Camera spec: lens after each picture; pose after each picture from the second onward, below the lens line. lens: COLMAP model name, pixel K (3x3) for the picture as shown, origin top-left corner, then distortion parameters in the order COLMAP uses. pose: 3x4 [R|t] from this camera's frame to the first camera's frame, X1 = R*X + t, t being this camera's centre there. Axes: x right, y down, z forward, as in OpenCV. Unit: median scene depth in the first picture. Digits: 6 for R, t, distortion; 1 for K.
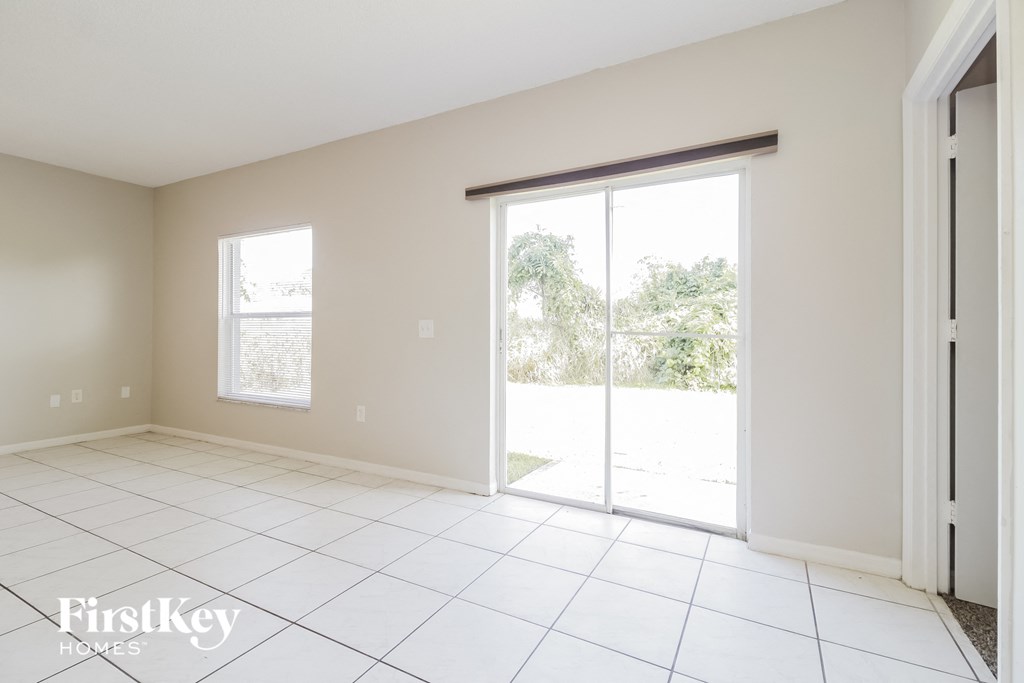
lens RADIAL K [[476.1, 0, 507.5], [0, 476.1, 336.9], [0, 0, 1]] dist [-0.000981, -0.011717]
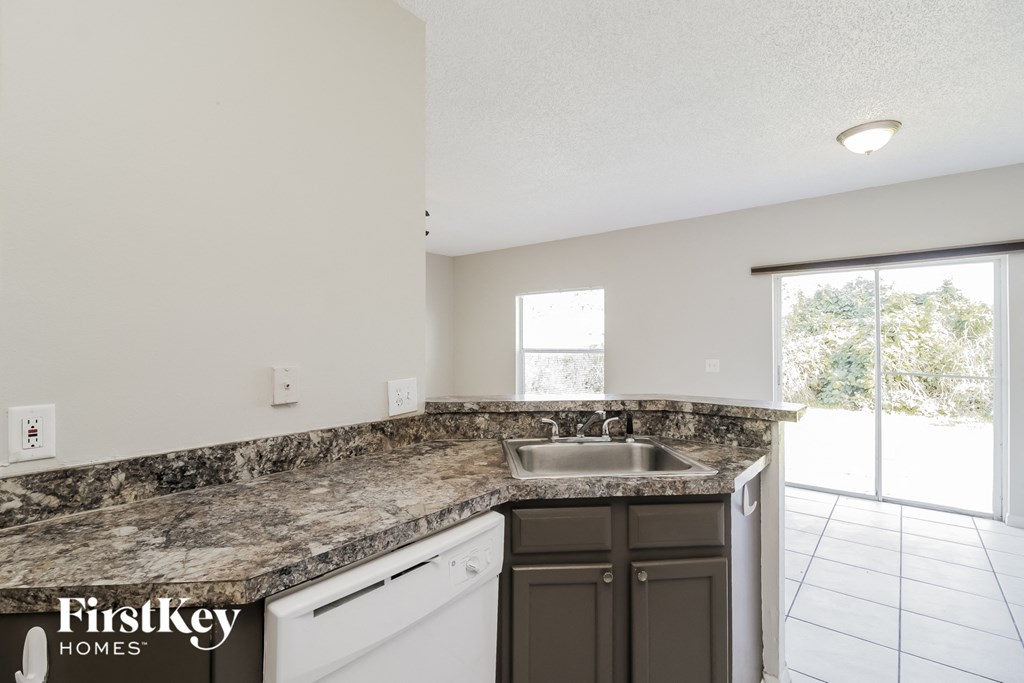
lens RADIAL K [[476.1, 0, 507.5], [0, 476.1, 336.9], [0, 0, 1]] dist [-0.000981, -0.011717]
pose [[0.979996, -0.006371, -0.198913, -0.163140], [0.000609, 0.999579, -0.029017, -0.019998], [0.199014, 0.028315, 0.979587, -0.165868]]
